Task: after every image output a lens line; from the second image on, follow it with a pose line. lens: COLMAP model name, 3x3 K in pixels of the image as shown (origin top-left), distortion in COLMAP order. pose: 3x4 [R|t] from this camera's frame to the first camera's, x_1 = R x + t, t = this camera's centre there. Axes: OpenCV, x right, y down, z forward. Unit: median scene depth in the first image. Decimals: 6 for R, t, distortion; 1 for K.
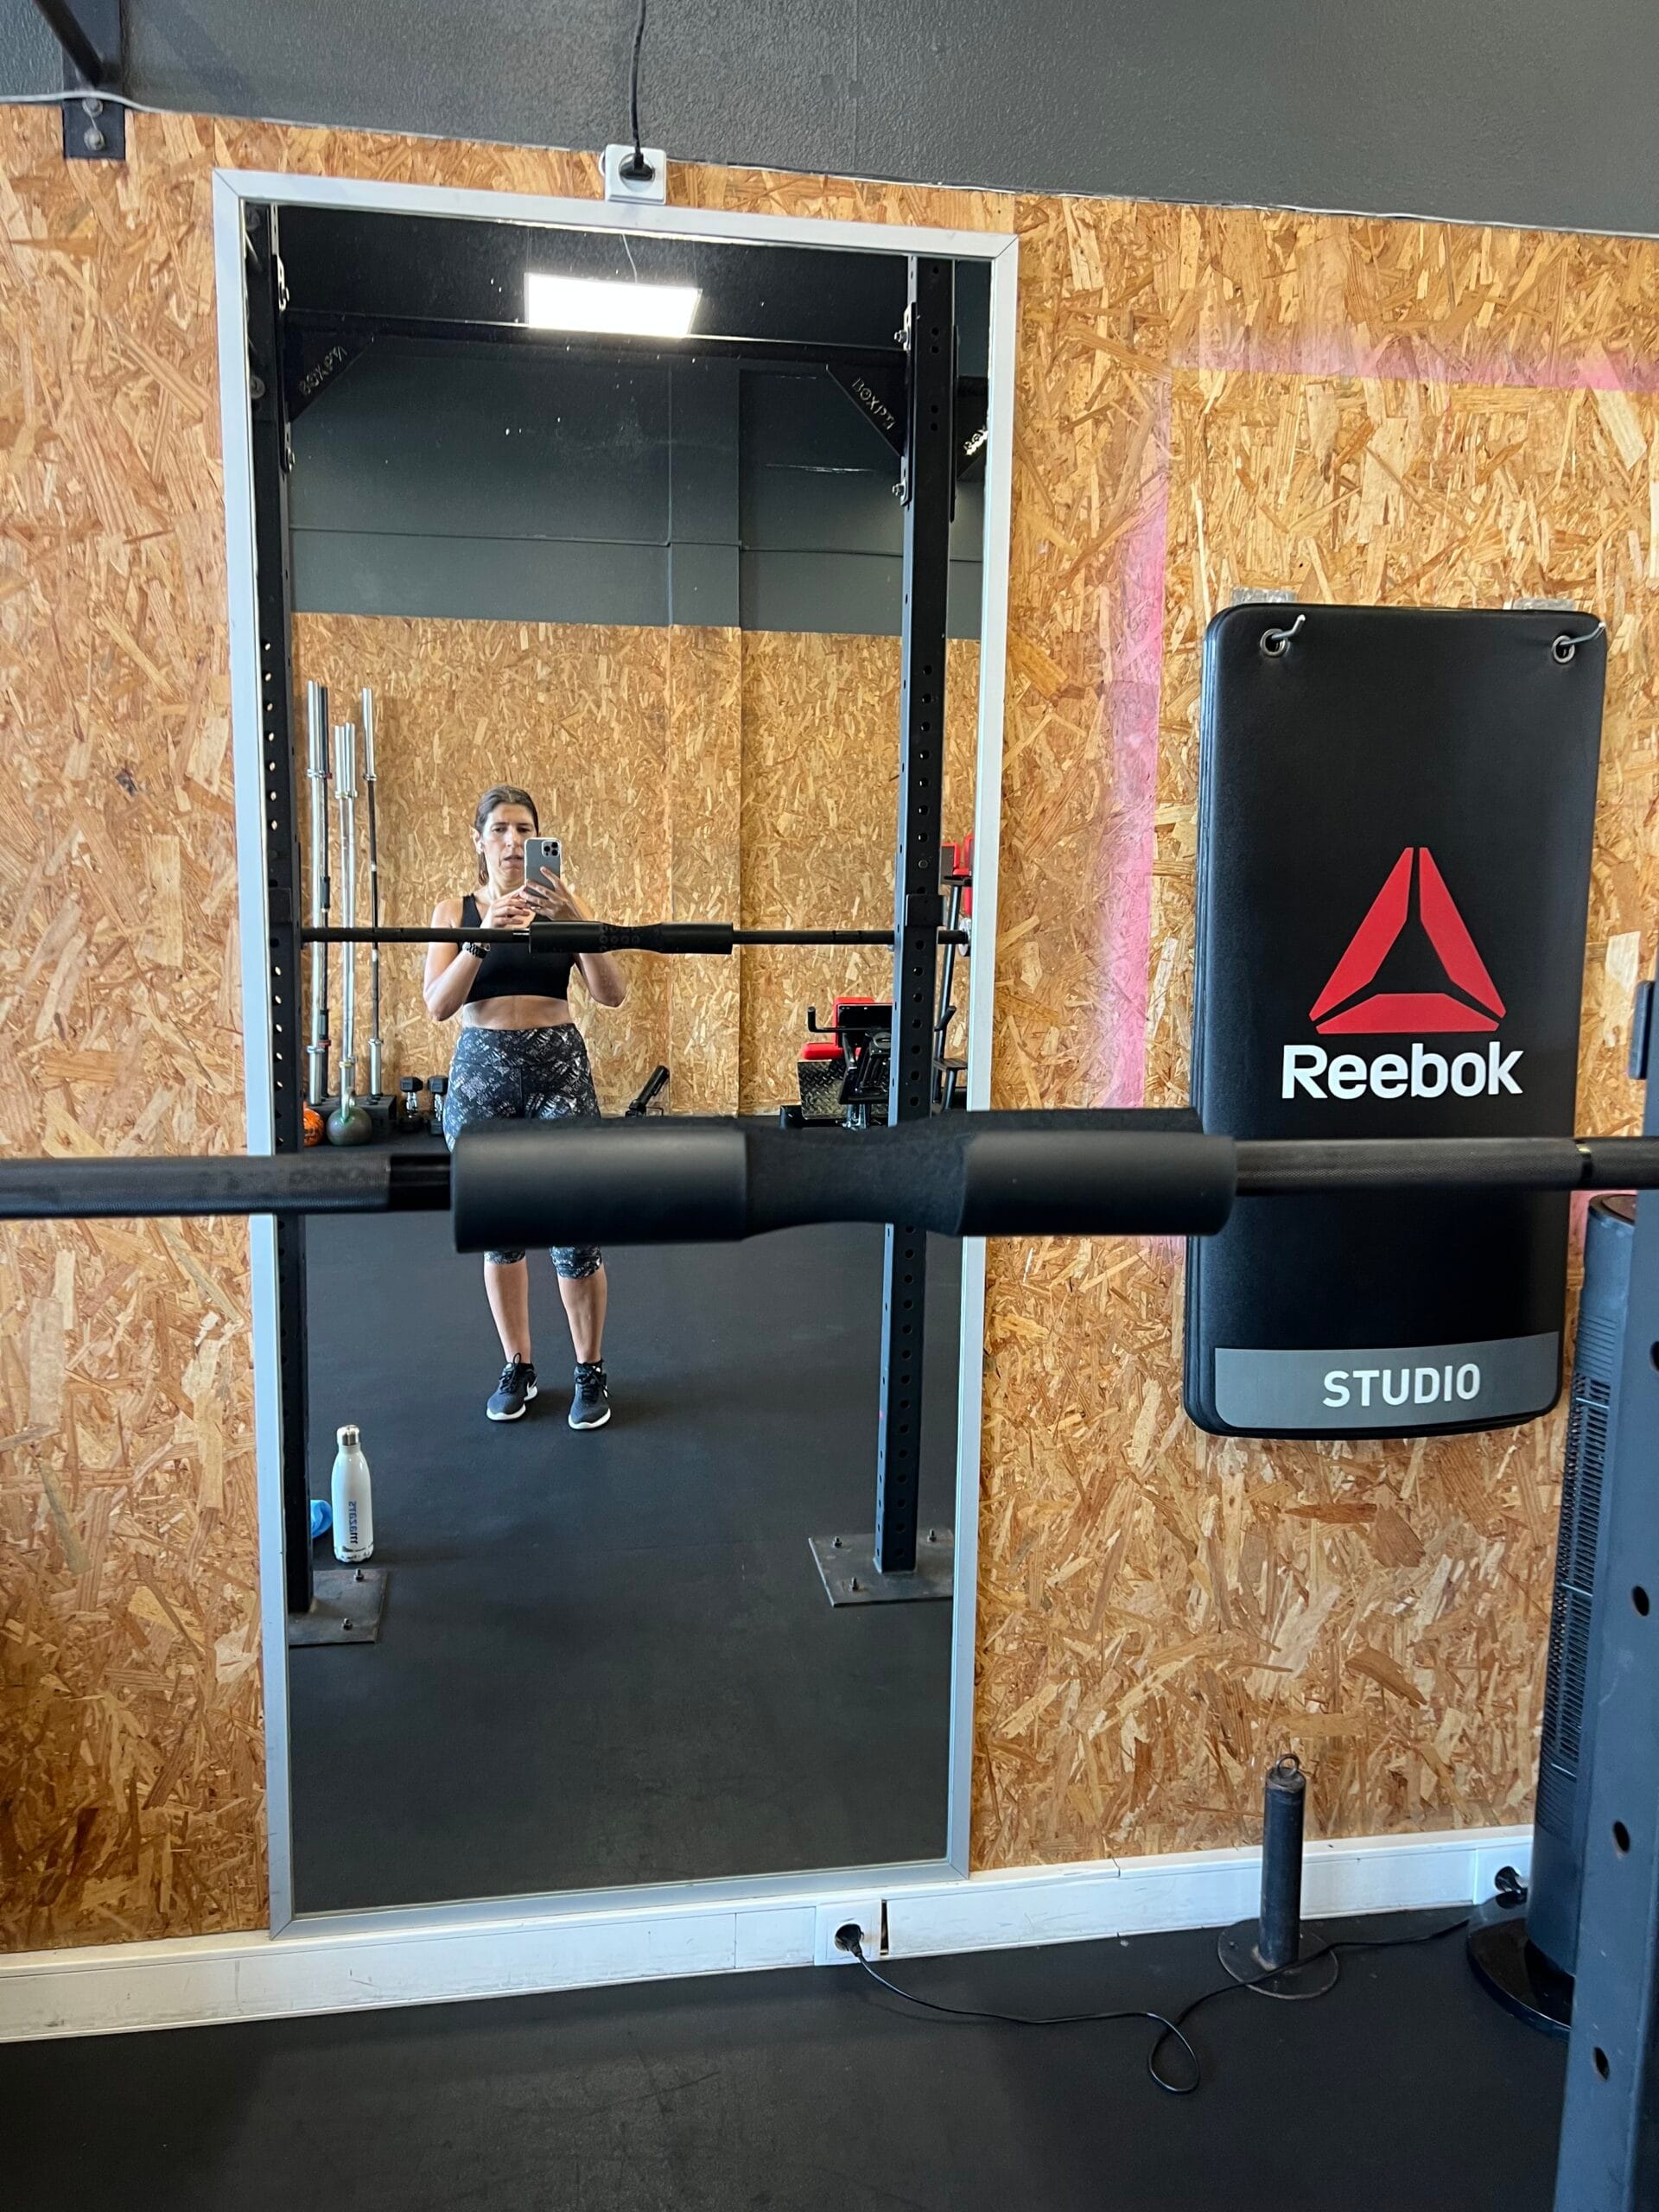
lens RADIAL K [[1680.1, 0, 848.7], [0, 1680.1, 1093.6], [0, 0, 1]] dist [0.054381, -0.063983]
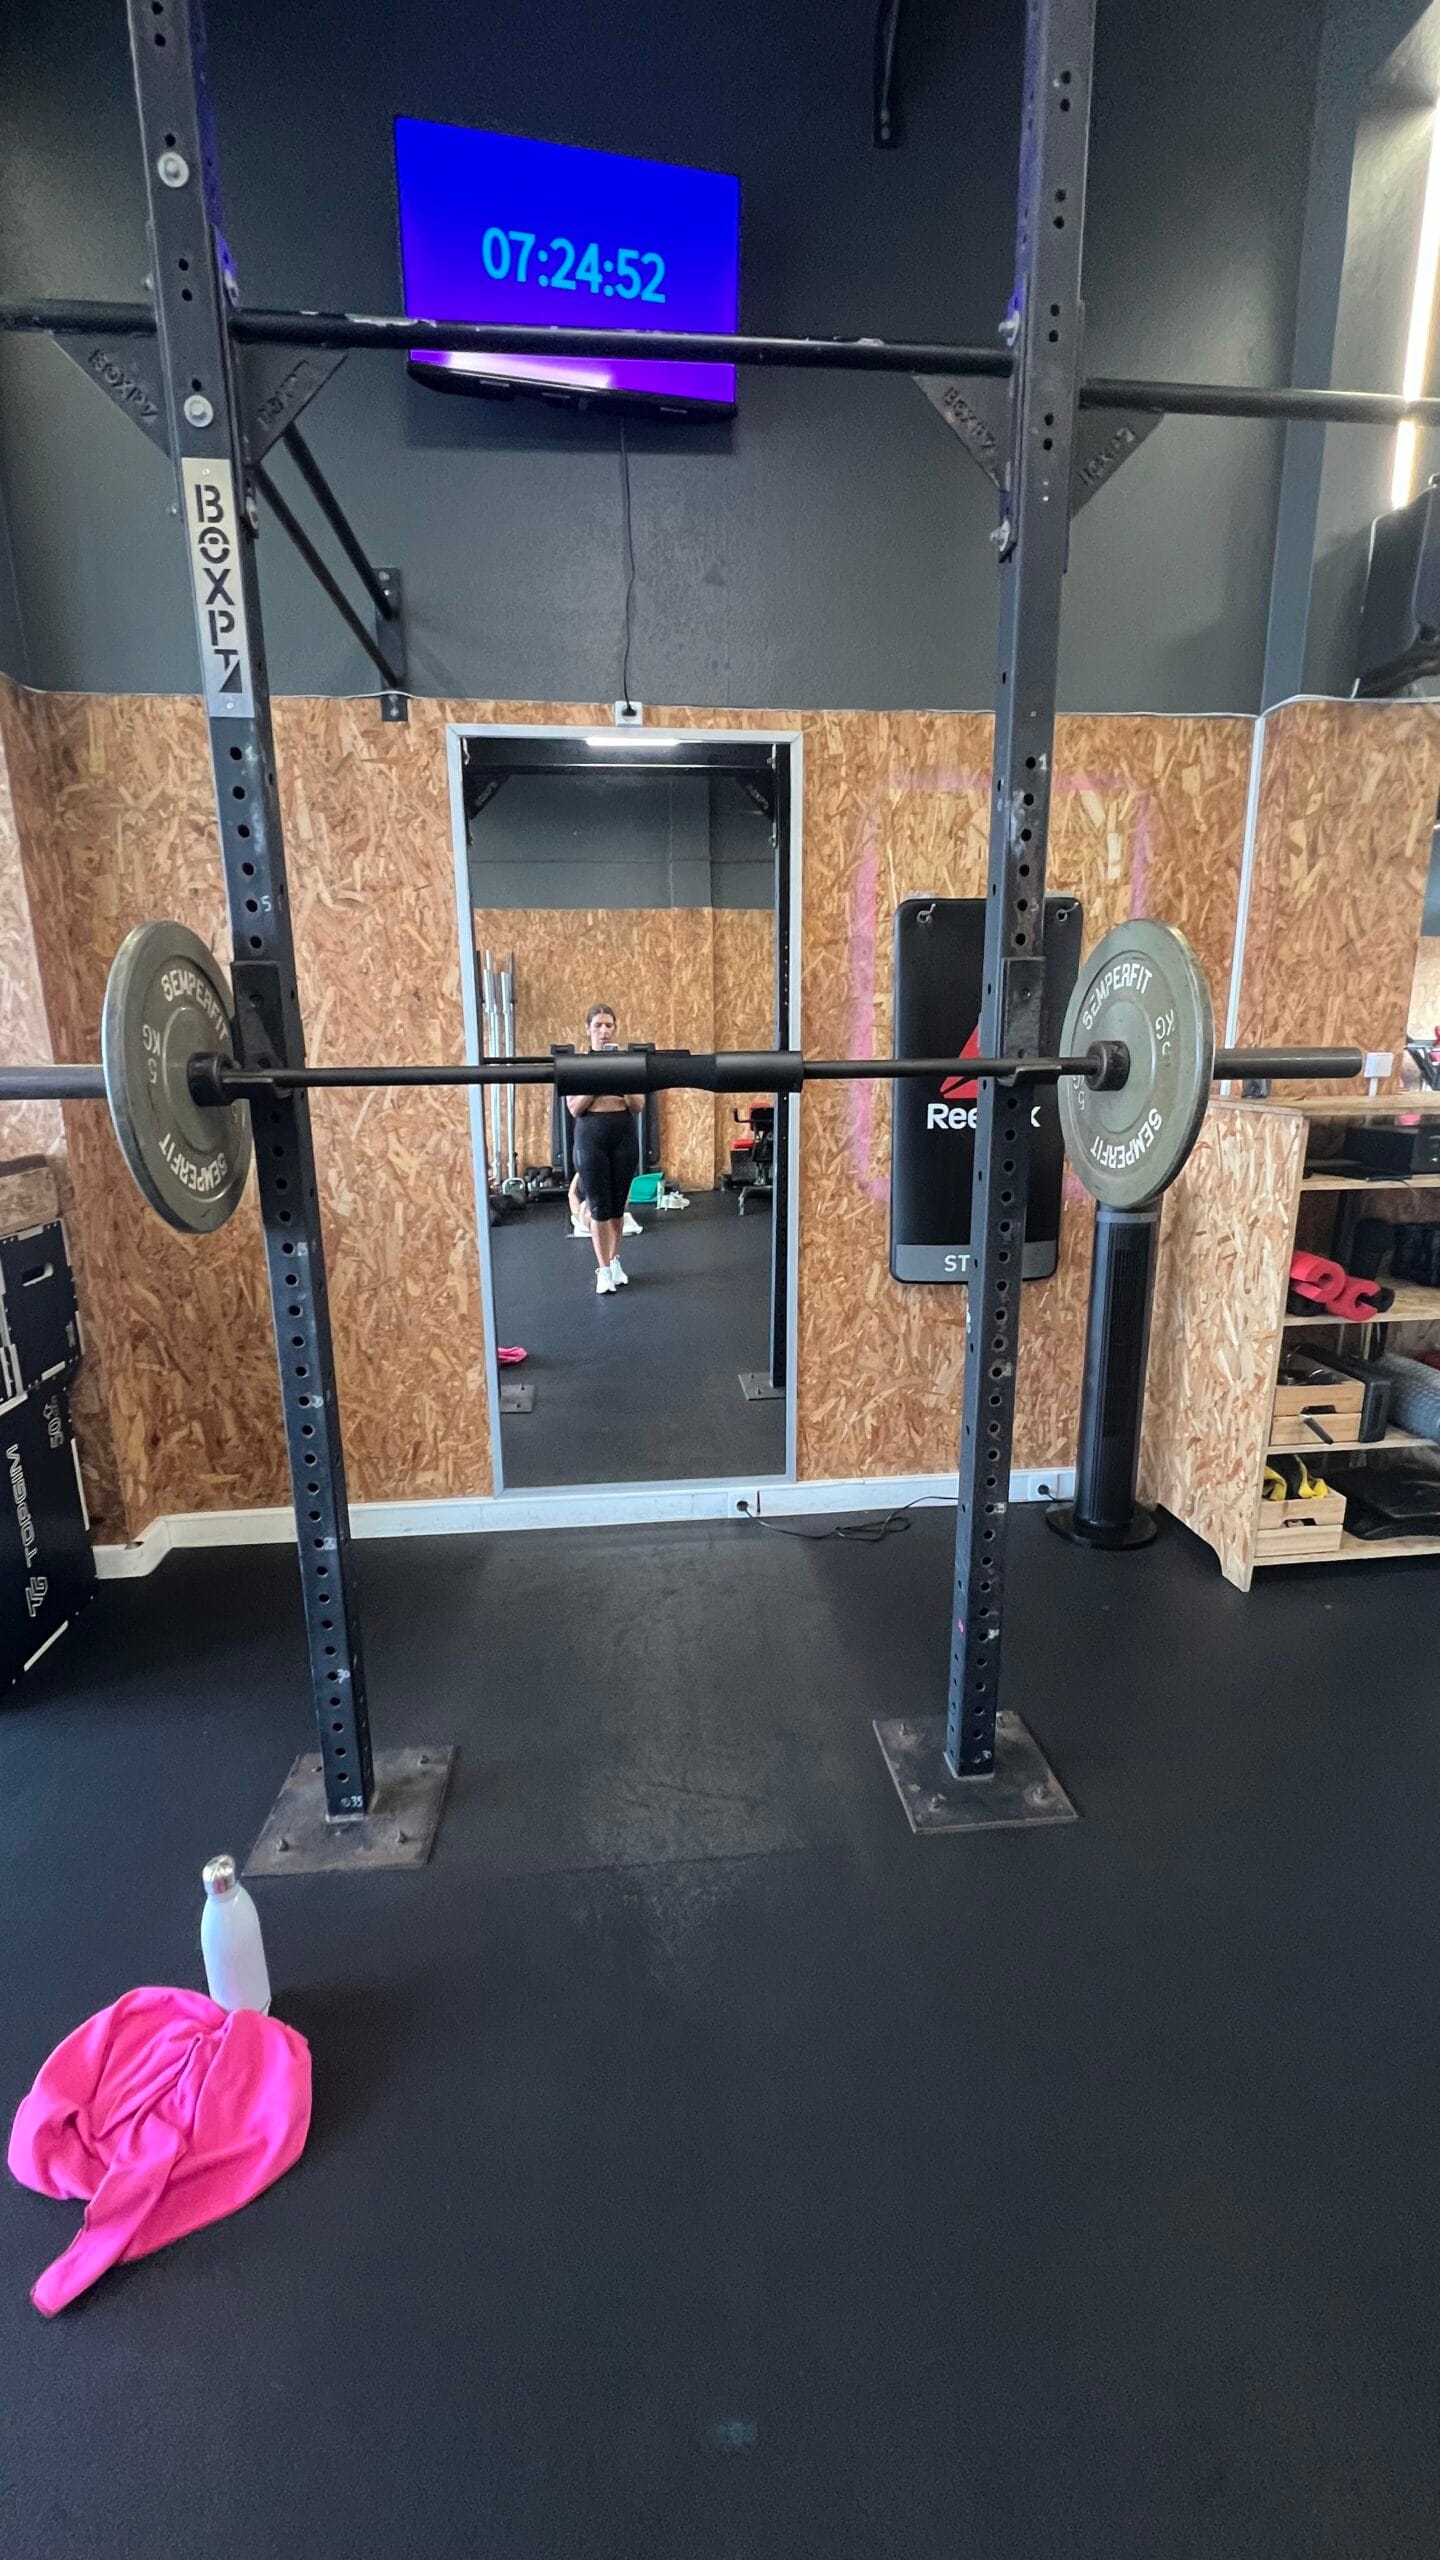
lens RADIAL K [[1032.4, 0, 729.3], [0, 1032.4, 1286.2], [0, 0, 1]] dist [-0.002609, -0.000072]
pose [[0.997721, -0.010237, -0.066699, 0.082899], [0.016001, 0.996126, 0.086466, 0.088380], [0.065555, -0.087336, 0.994020, -0.378064]]
